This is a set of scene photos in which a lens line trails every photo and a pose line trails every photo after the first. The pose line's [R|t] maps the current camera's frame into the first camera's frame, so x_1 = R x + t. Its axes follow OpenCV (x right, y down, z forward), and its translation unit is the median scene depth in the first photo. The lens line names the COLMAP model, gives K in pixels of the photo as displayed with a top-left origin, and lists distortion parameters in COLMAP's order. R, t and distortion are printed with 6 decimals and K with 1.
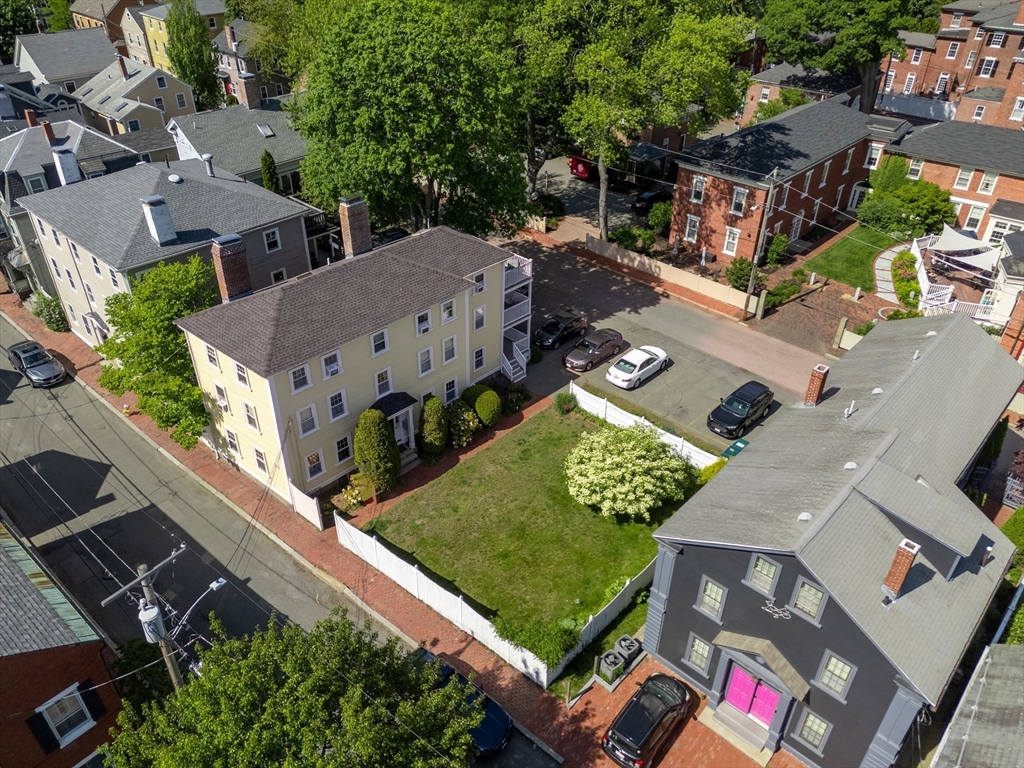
lens RADIAL K [[749.2, 0, 509.4], [0, 749.2, 388.7], [0, 0, 1]] dist [0.074547, -0.062636]
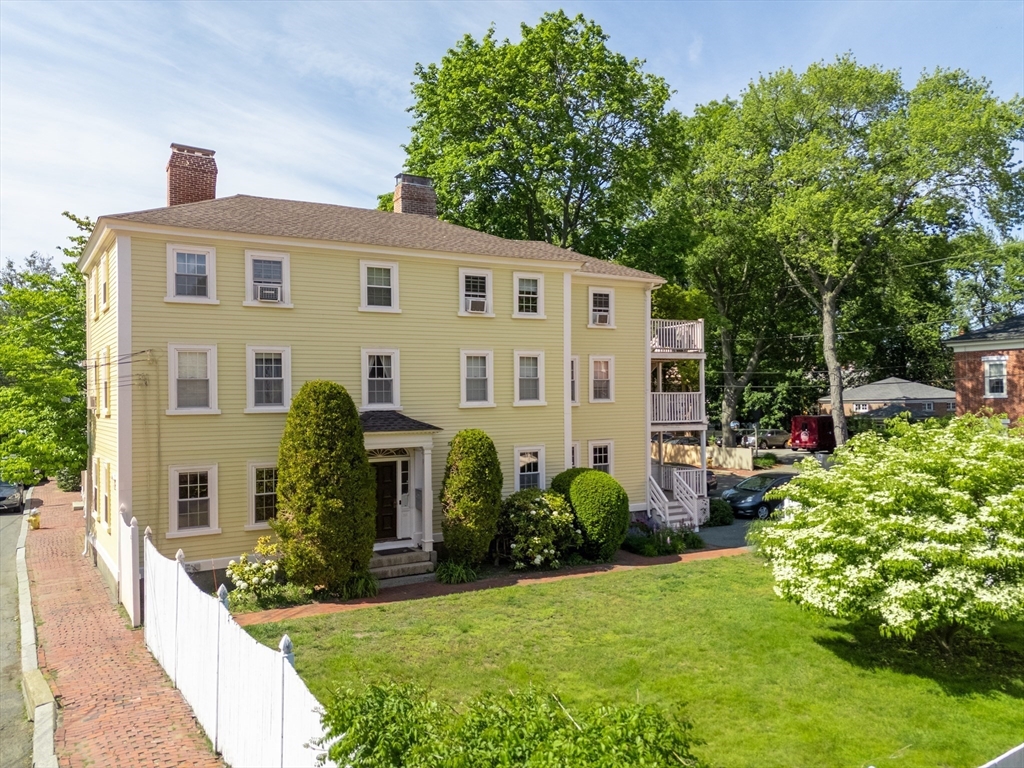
lens RADIAL K [[749.2, 0, 512.2], [0, 749.2, 390.5], [0, 0, 1]] dist [0.074547, -0.062636]
pose [[0.958130, -0.027149, -0.285043, 0.059940], [-0.143873, 0.815053, -0.561239, 0.254853], [0.247562, 0.578750, 0.777021, 0.587803]]
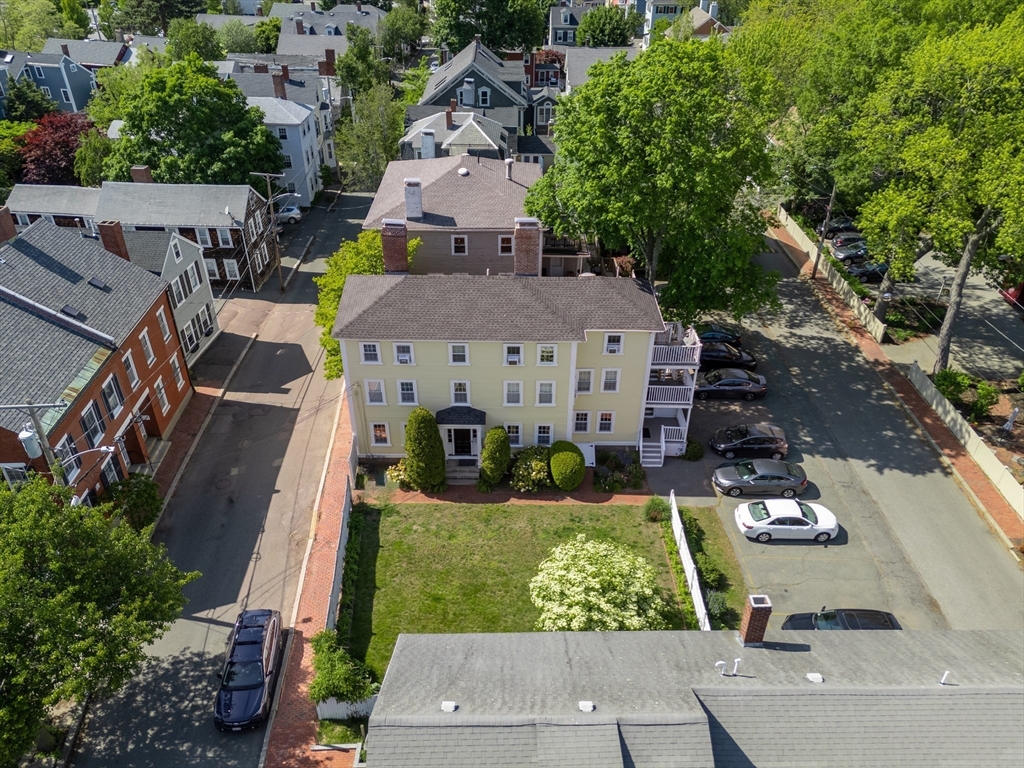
lens RADIAL K [[749.2, 0, 515.7], [0, 749.2, 387.7], [0, 0, 1]] dist [0.074547, -0.062636]
pose [[0.694713, 0.390178, -0.604264, 0.472004], [-0.413096, 0.904154, 0.108890, -0.148178], [0.588834, 0.173972, 0.789308, 0.215170]]
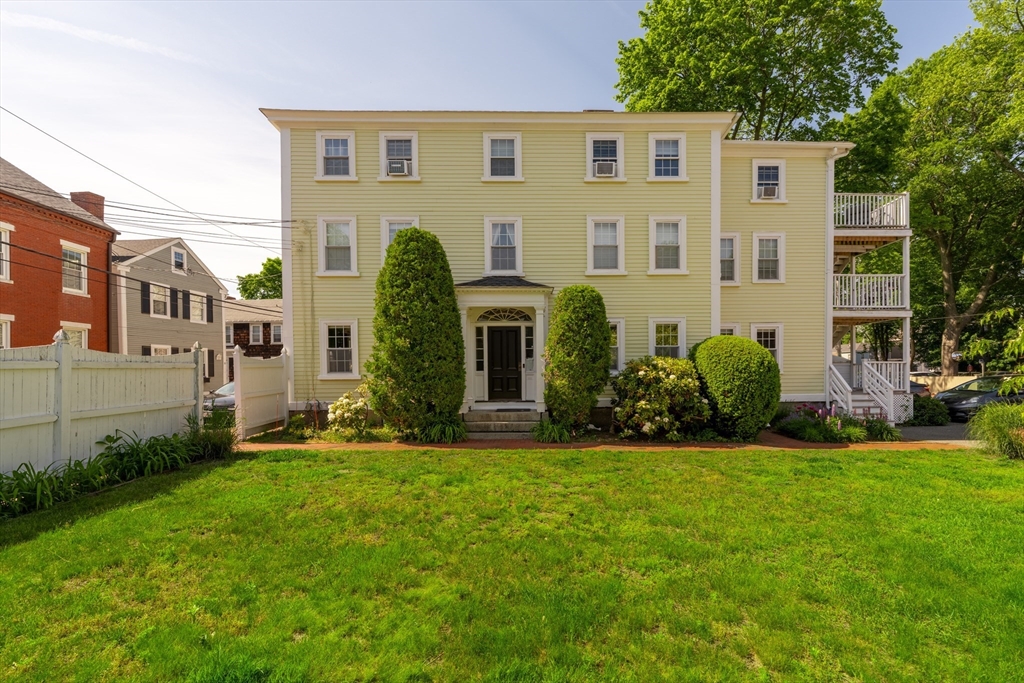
lens RADIAL K [[421.9, 0, 553.5], [0, 421.9, 375.4], [0, 0, 1]] dist [-0.003750, 0.001405]
pose [[0.717990, -0.010749, -0.695970, 0.061362], [-0.388068, 0.823879, -0.413070, 0.166088], [0.577835, 0.566664, 0.587366, 0.837956]]
